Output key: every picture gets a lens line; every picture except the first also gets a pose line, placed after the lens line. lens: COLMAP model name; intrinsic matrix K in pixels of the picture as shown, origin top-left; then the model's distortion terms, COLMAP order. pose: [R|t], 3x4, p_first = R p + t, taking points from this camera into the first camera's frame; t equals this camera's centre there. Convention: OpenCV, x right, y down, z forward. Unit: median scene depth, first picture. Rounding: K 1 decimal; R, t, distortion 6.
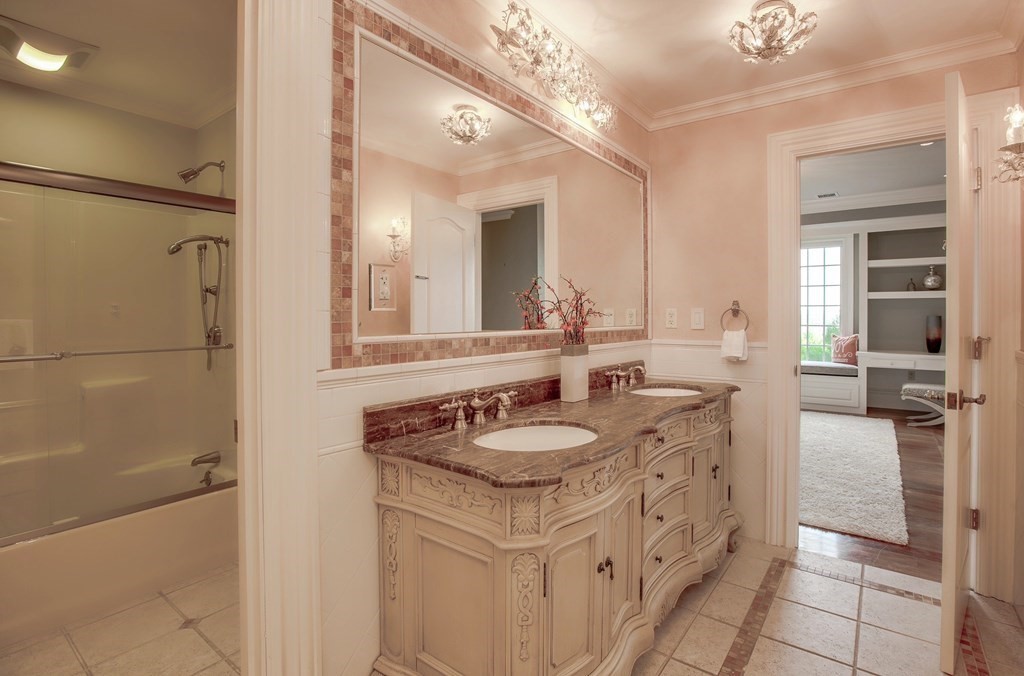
lens RADIAL K [[498.6, 0, 513.1], [0, 498.6, 329.4], [0, 0, 1]] dist [-0.003345, -0.000390]
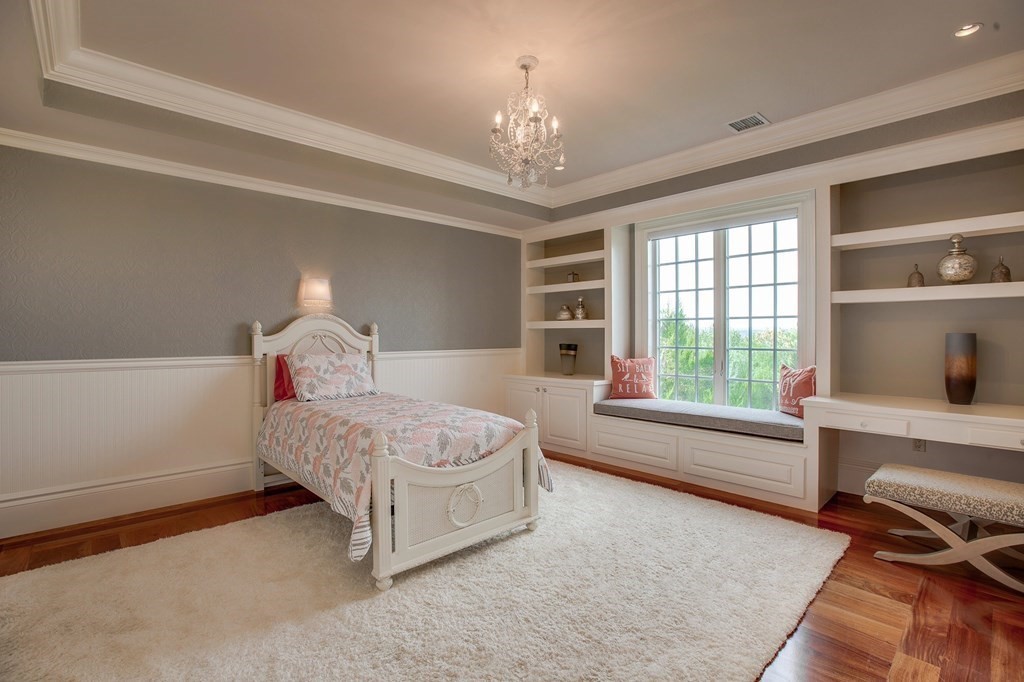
lens RADIAL K [[472.7, 0, 511.2], [0, 472.7, 341.3], [0, 0, 1]] dist [0.003423, 0.000279]
pose [[0.985203, 0.000833, -0.171388, 0.450875], [-0.003845, 0.999844, -0.017244, -0.007208], [0.171347, 0.017648, 0.985053, 0.413847]]
